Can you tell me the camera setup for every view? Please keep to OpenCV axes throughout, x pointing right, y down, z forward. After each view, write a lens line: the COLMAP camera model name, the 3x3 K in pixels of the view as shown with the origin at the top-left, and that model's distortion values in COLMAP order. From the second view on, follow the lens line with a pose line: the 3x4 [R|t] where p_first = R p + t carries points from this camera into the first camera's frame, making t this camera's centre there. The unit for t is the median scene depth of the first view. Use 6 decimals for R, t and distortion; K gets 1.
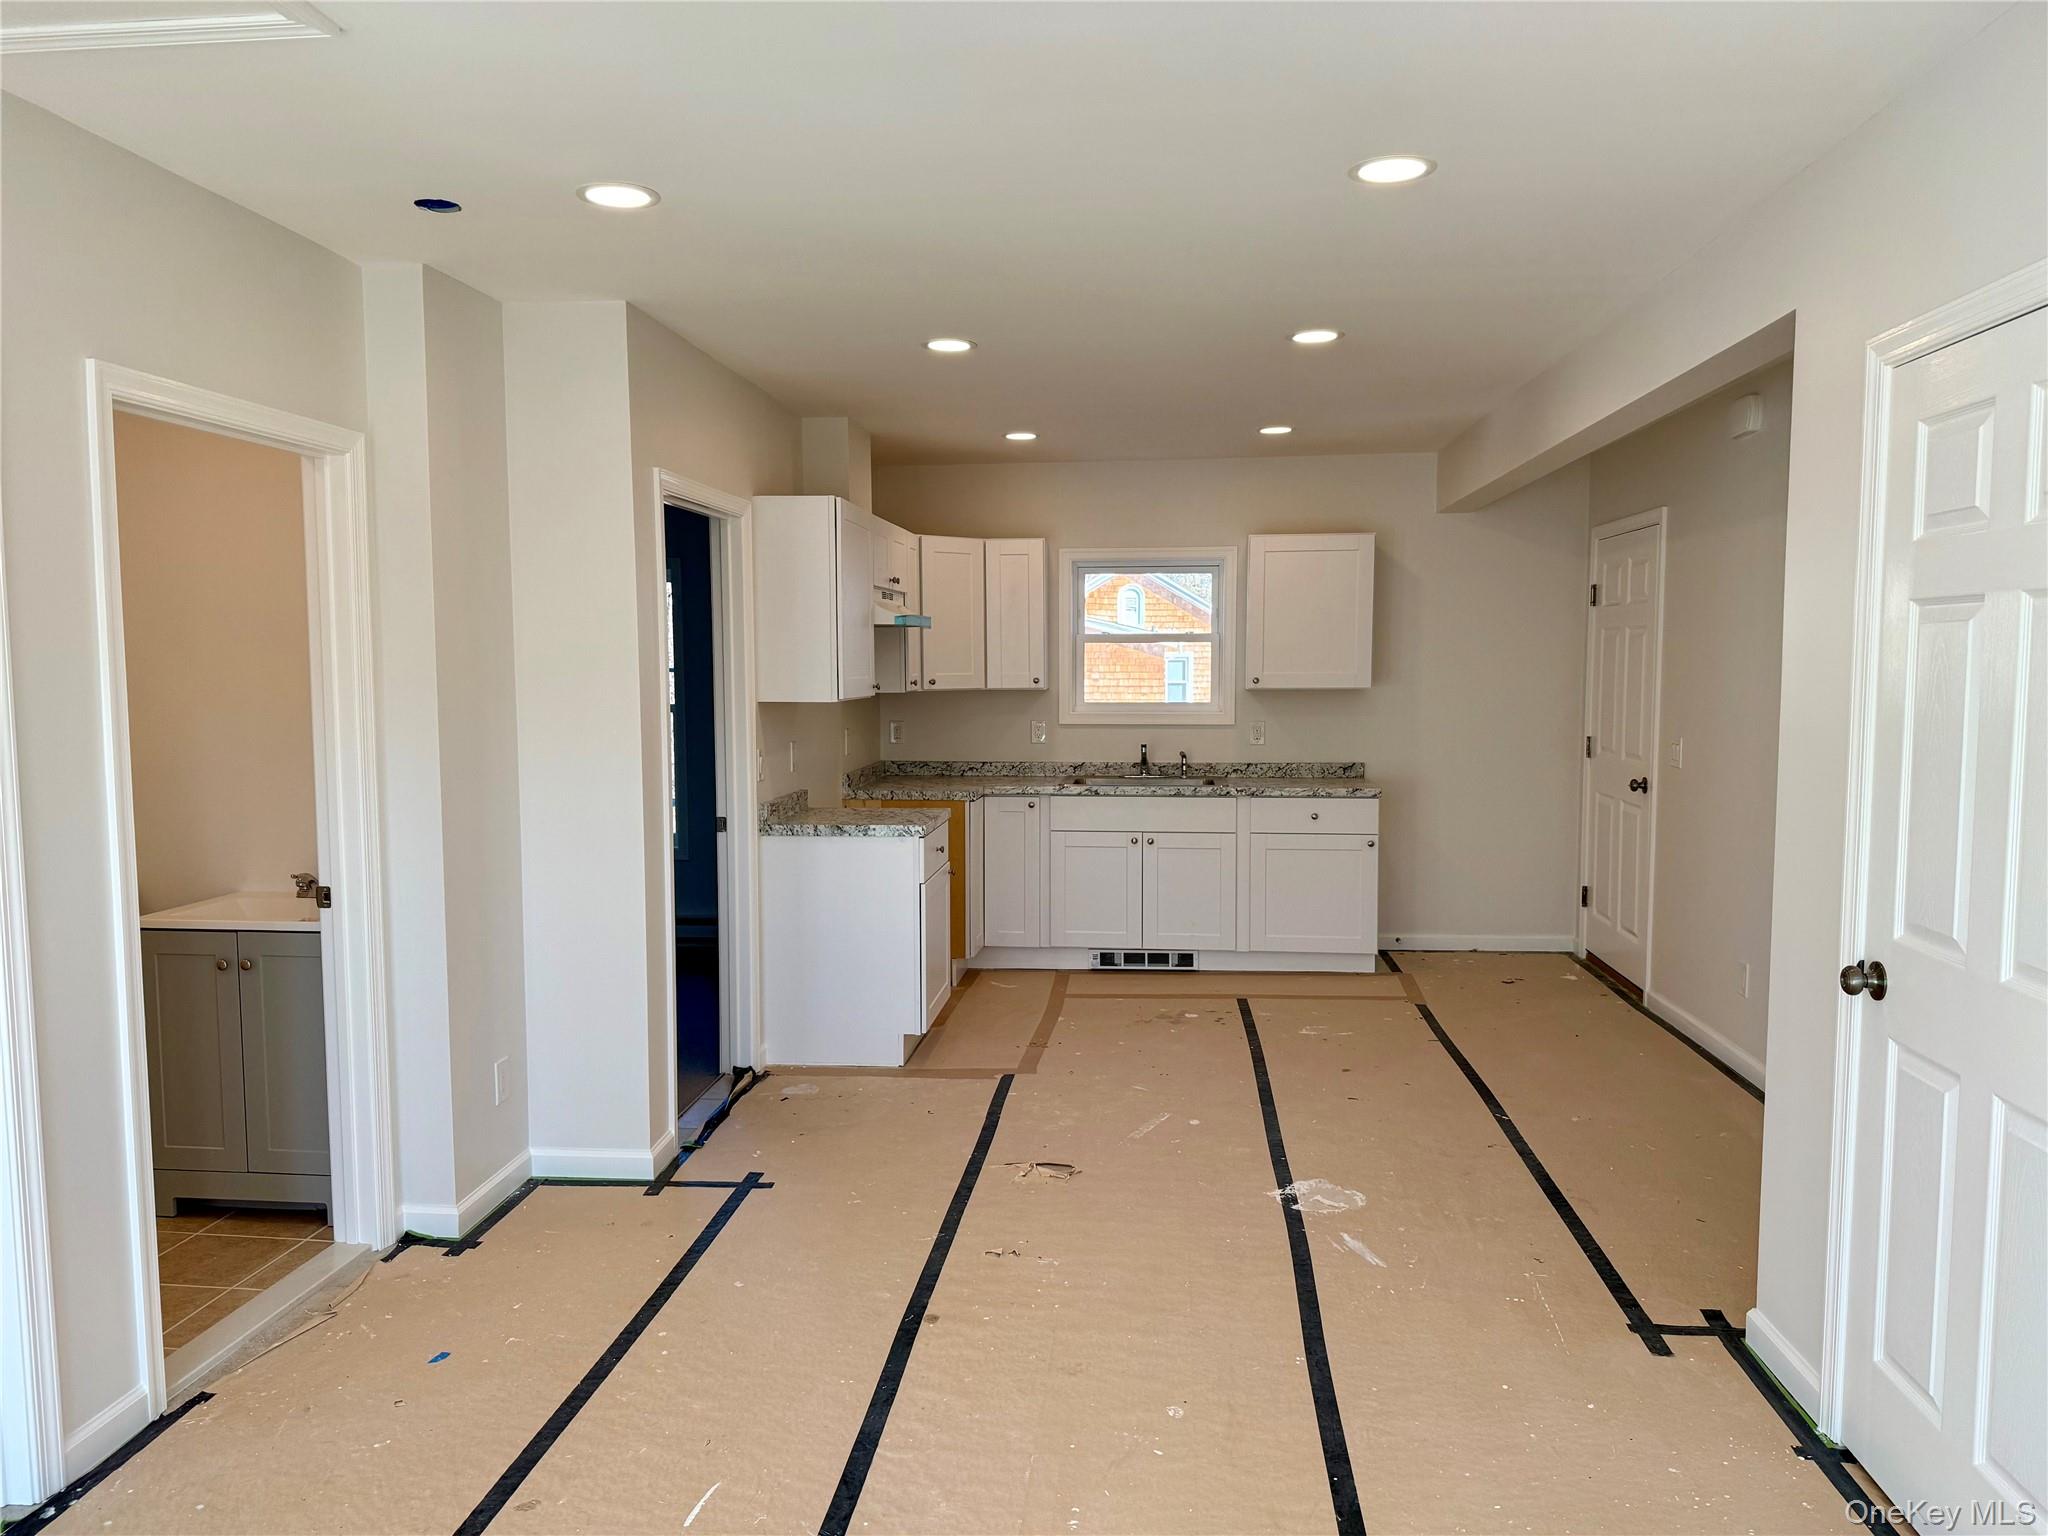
lens RADIAL K [[1440.5, 0, 1027.6], [0, 1440.5, 768.5], [0, 0, 1]] dist [0.017580, -0.017879]
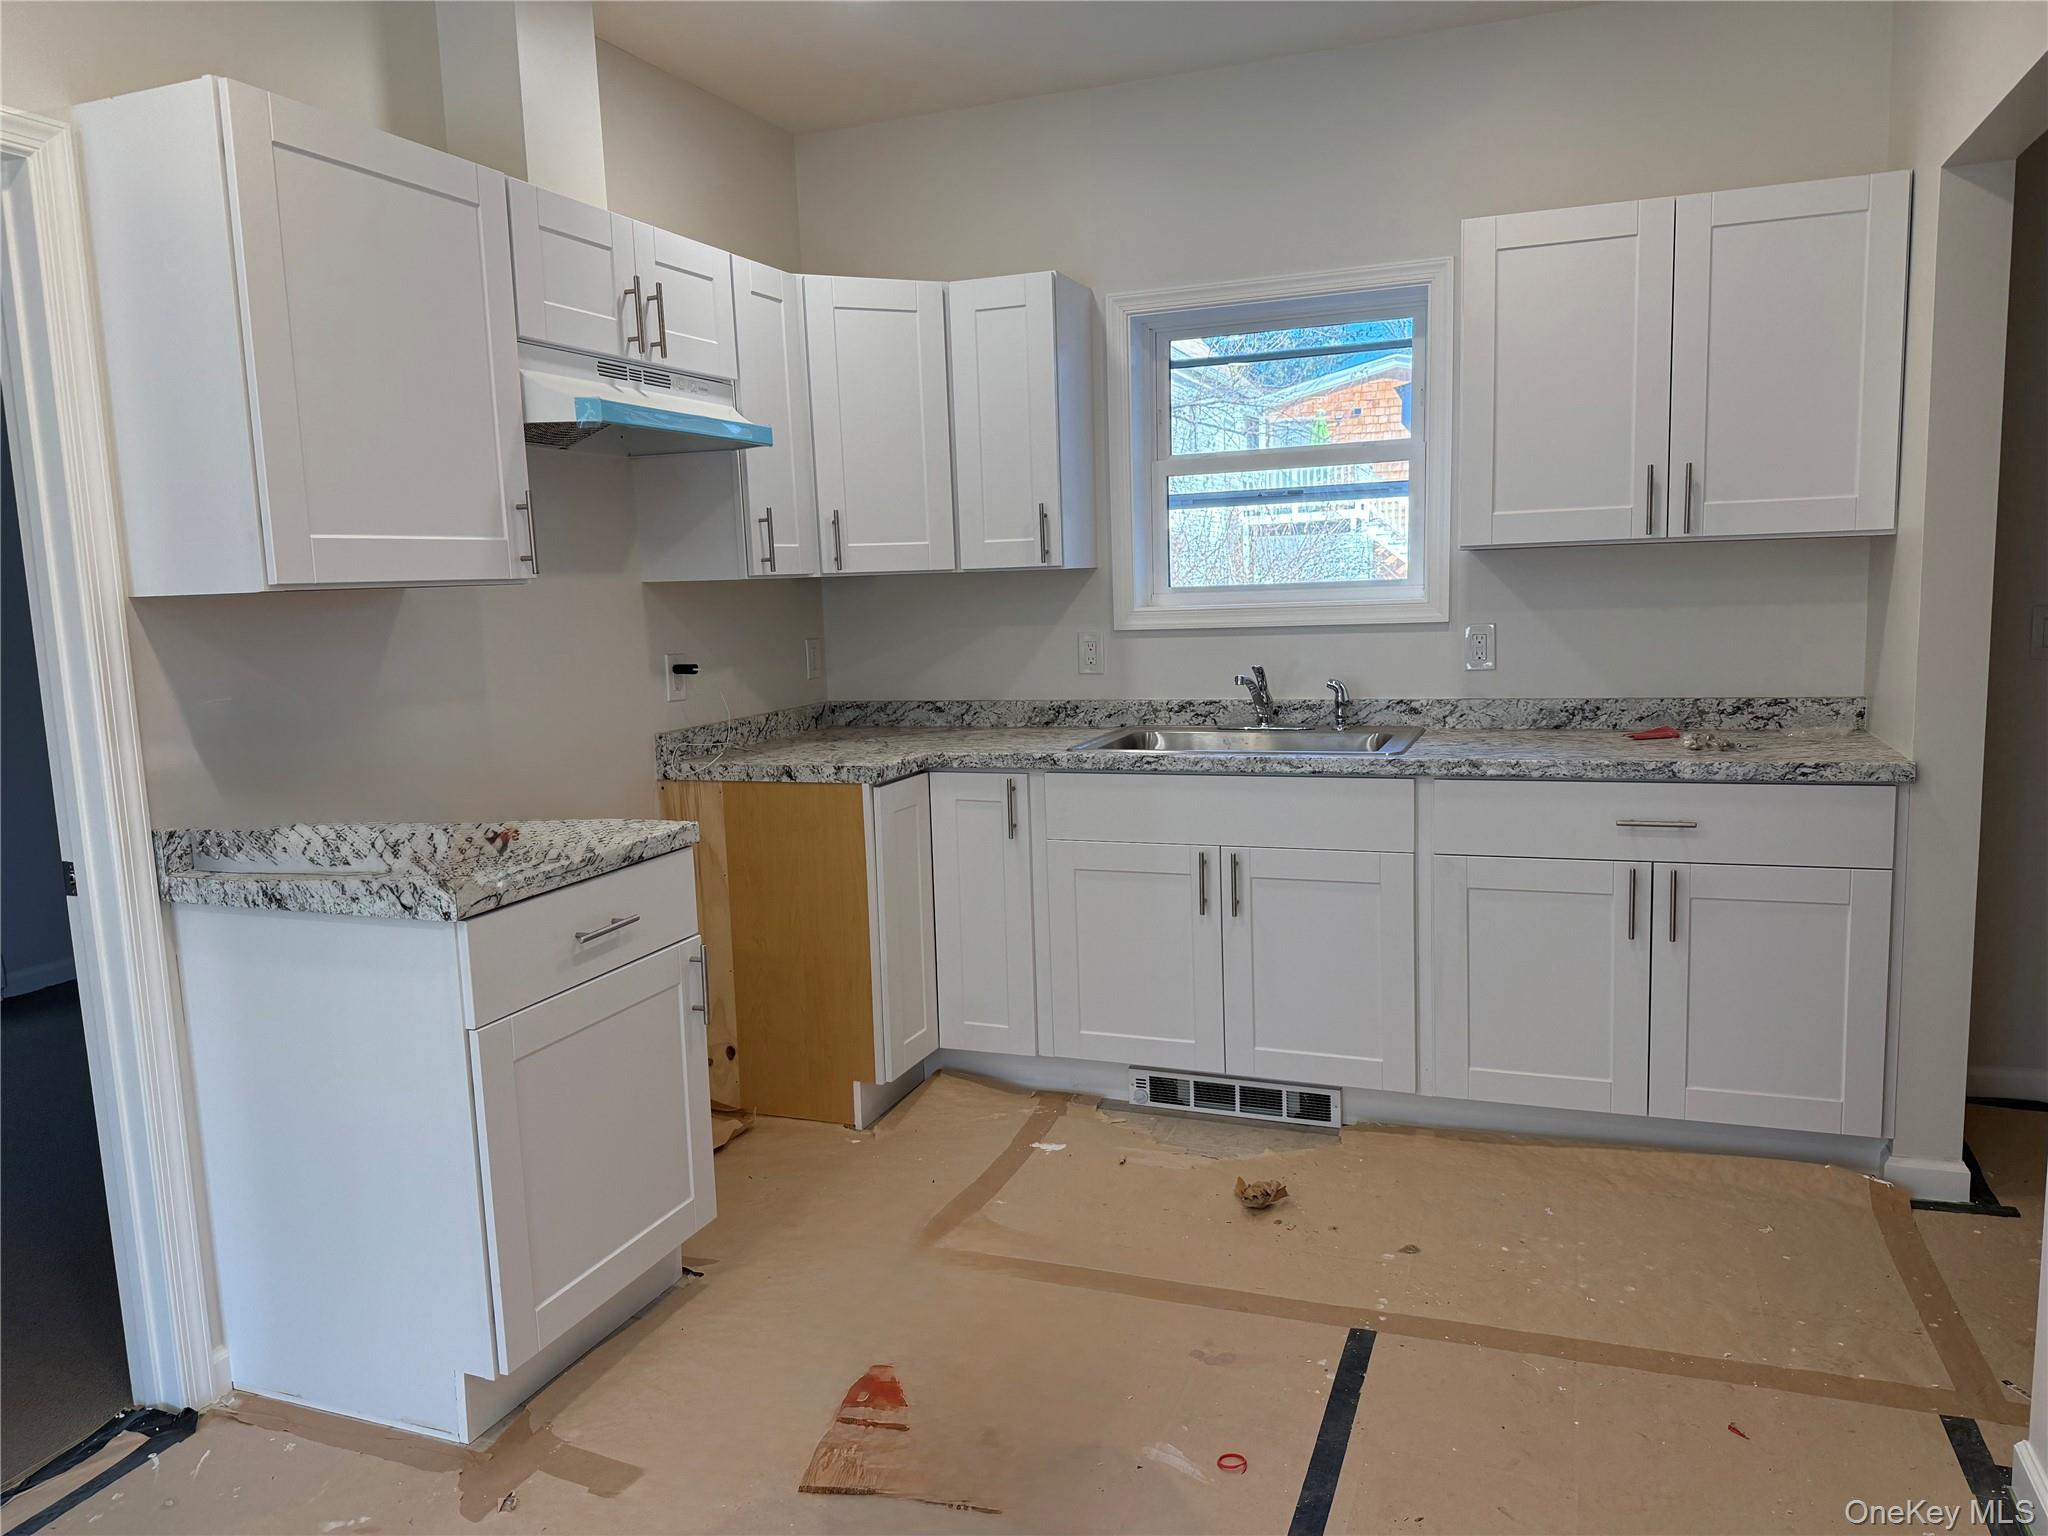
lens RADIAL K [[1440.5, 0, 1007.8], [0, 1440.5, 776.9], [0, 0, 1]] dist [0.017580, -0.017879]
pose [[0.959591, 0.005087, -0.281351, 0.141679], [0.013299, 0.997900, 0.063400, -0.011570], [0.281083, -0.064580, 0.957508, 0.487101]]
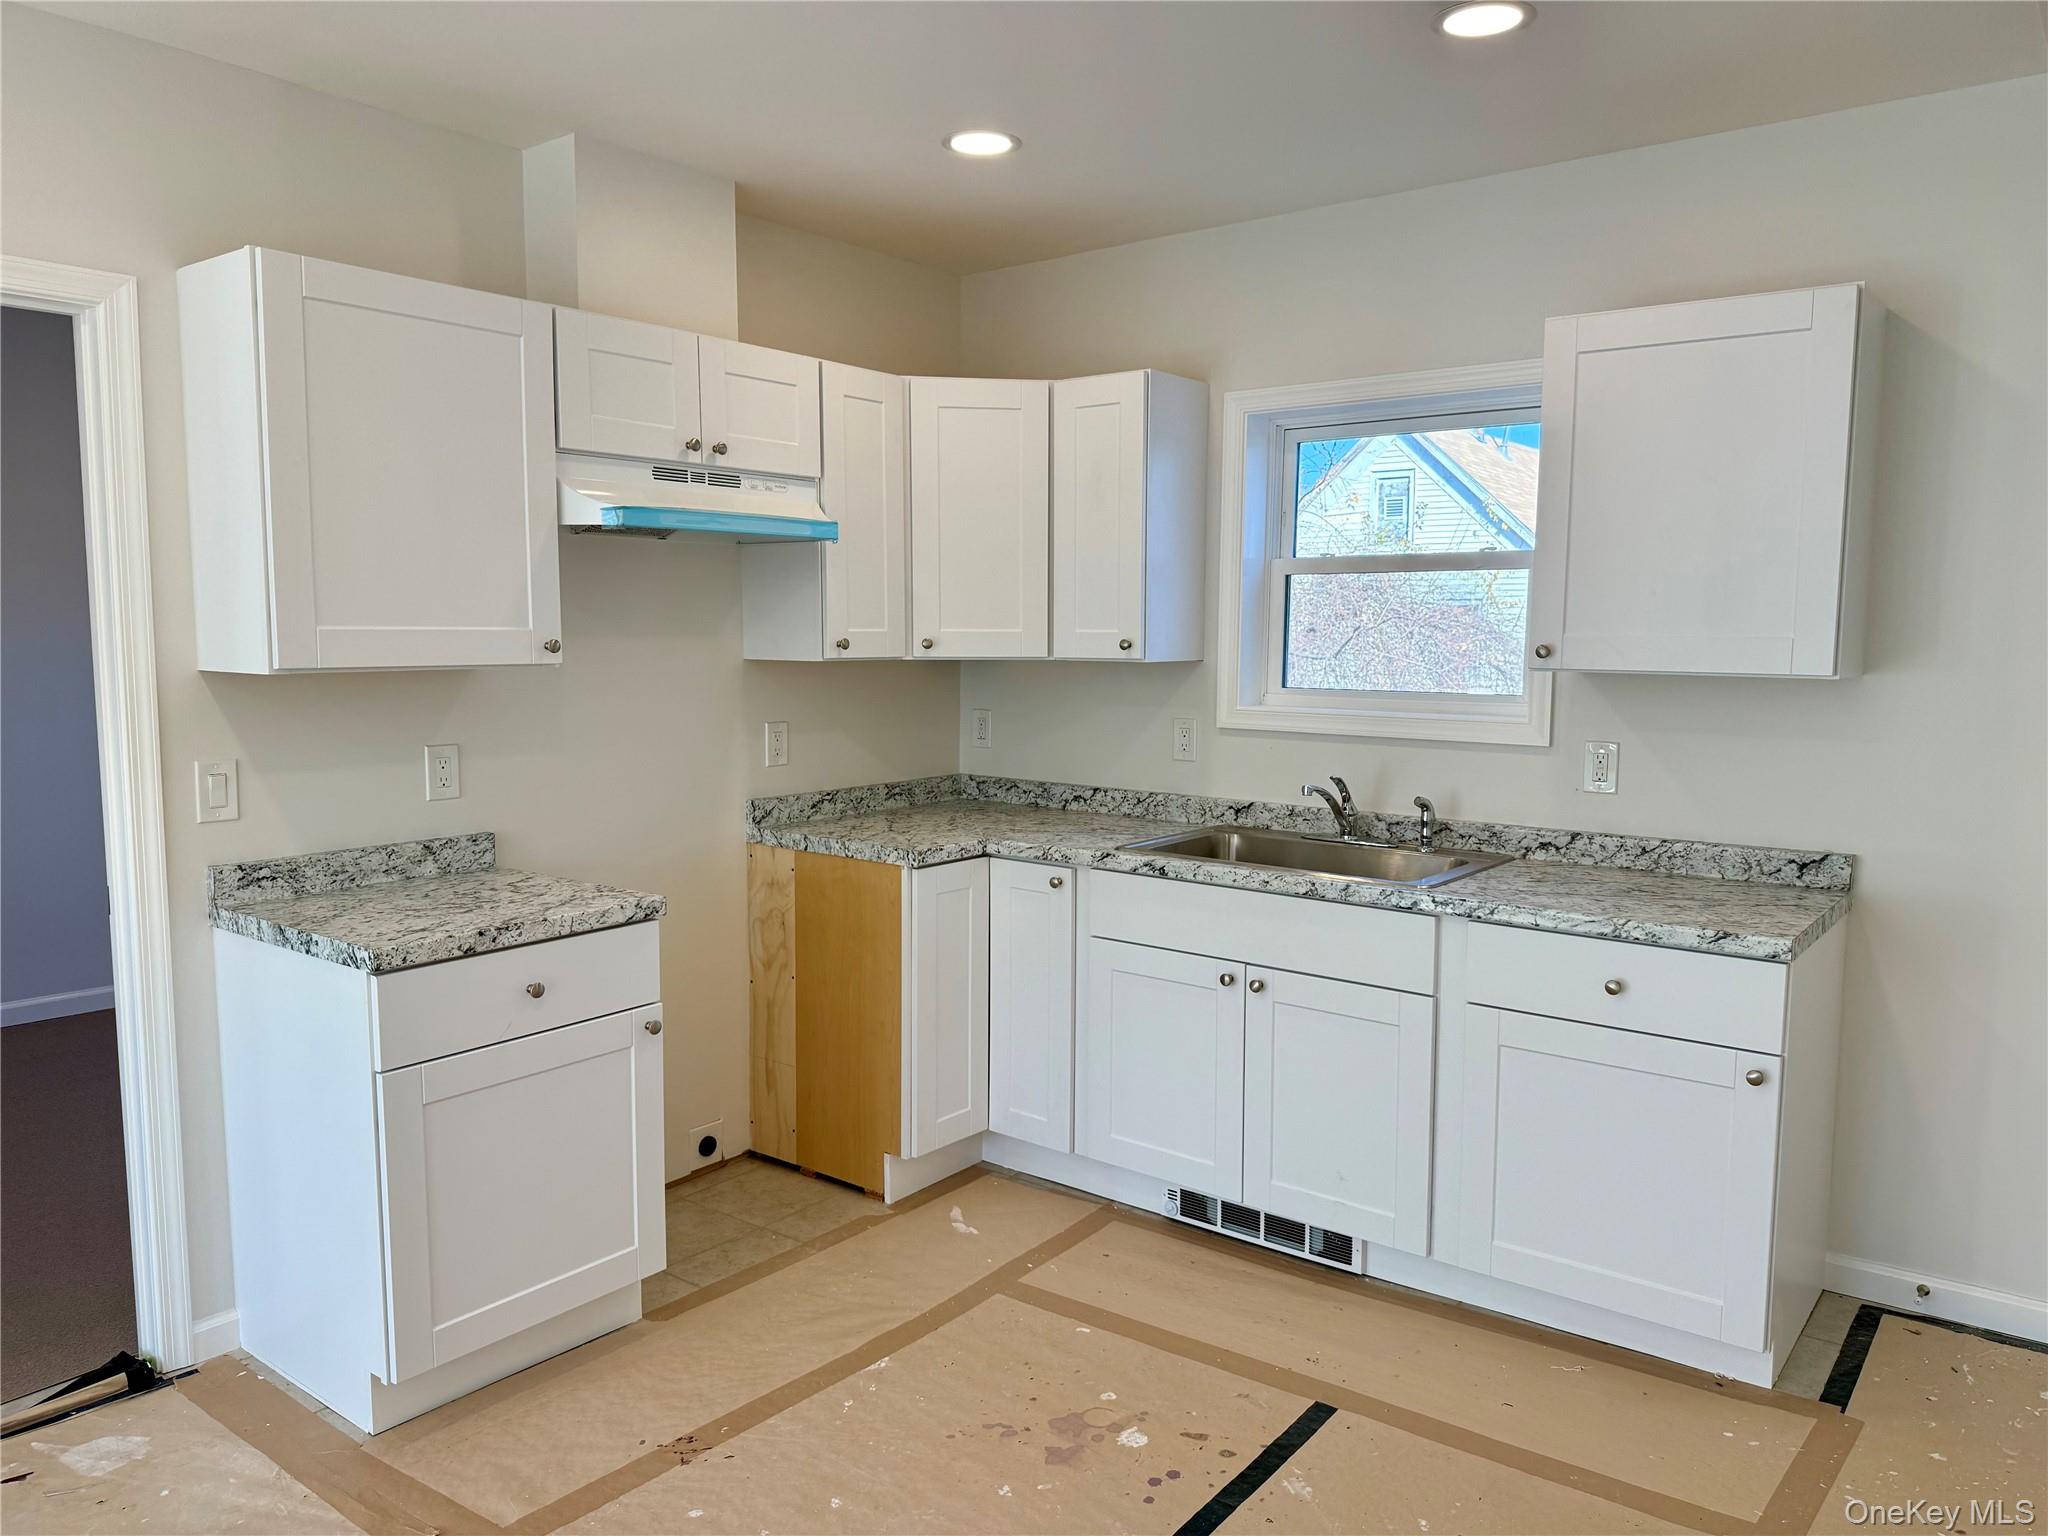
lens RADIAL K [[1440.5, 0, 1028.5], [0, 1440.5, 764.3], [0, 0, 1]] dist [0.017580, -0.017879]
pose [[0.847951, 0.061159, -0.526535, 0.255888], [-0.050744, 0.998125, 0.034216, -0.033341], [0.527640, -0.002295, 0.849465, 0.533491]]
